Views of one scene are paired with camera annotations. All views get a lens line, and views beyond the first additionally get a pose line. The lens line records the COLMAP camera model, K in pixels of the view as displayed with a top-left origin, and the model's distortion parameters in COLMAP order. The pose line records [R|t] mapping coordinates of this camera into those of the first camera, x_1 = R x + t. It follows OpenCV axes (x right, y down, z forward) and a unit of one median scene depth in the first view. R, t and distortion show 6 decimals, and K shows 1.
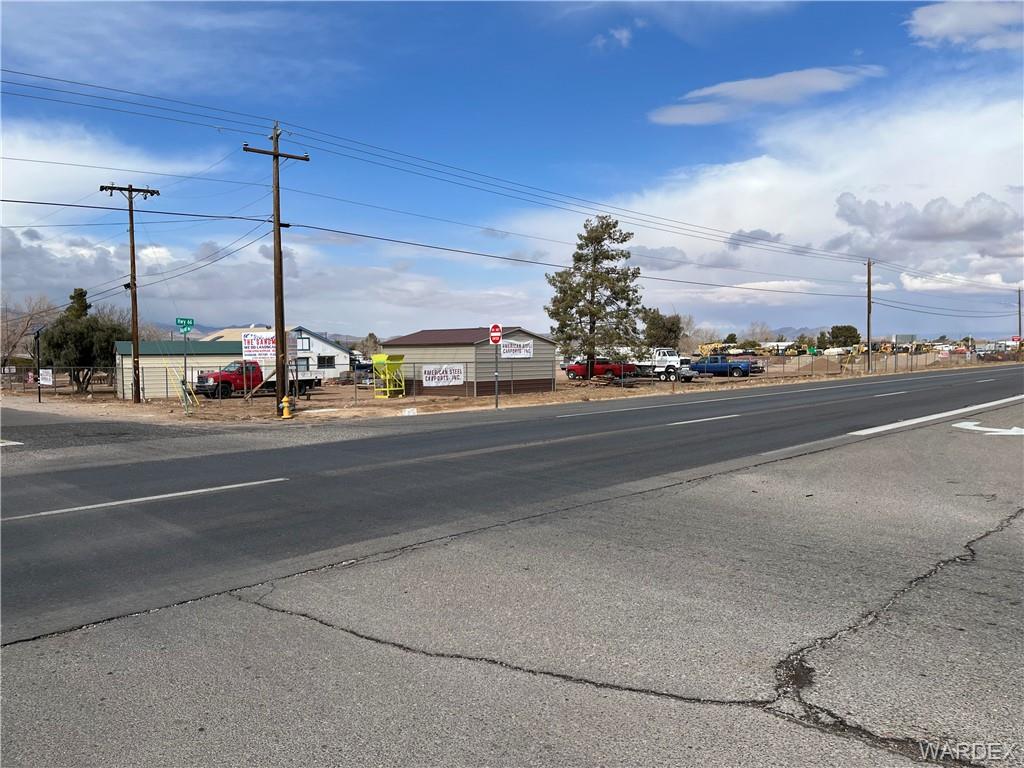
lens RADIAL K [[787.3, 0, 516.2], [0, 787.3, 395.9], [0, 0, 1]] dist [0.073945, -0.087070]
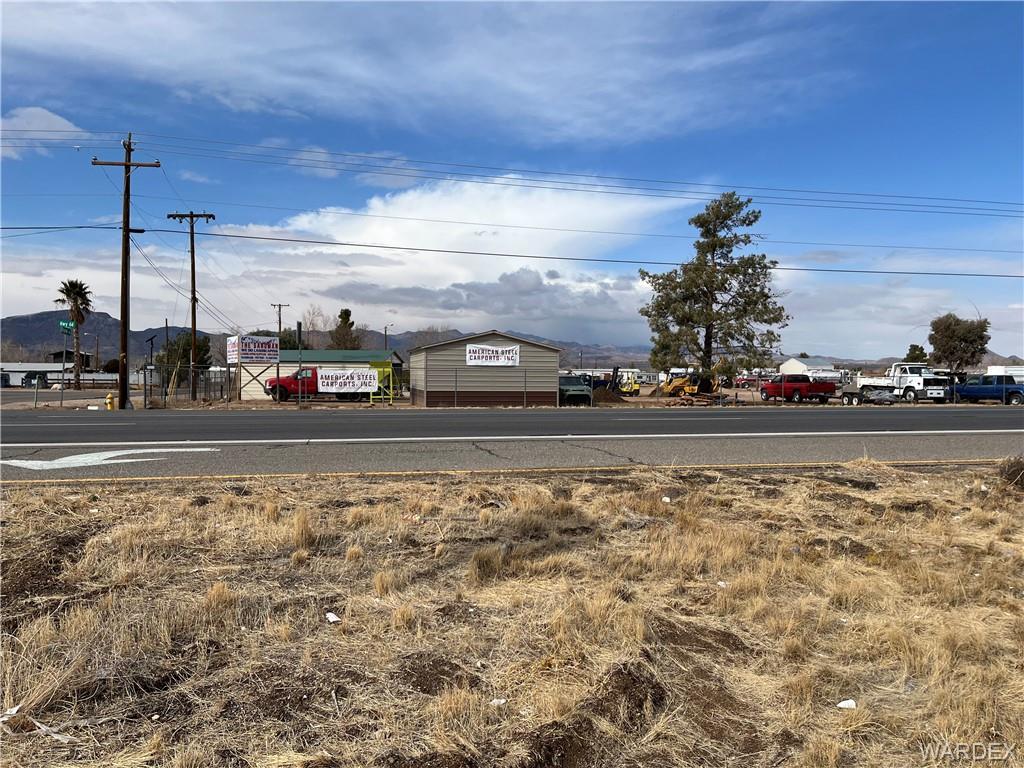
lens RADIAL K [[787.3, 0, 510.3], [0, 787.3, 393.6], [0, 0, 1]] dist [0.073945, -0.087070]
pose [[0.824354, 0.028580, -0.565353, 0.305202], [-0.046245, 0.998787, -0.016939, -0.002253], [0.564183, 0.040108, 0.824675, 0.178118]]
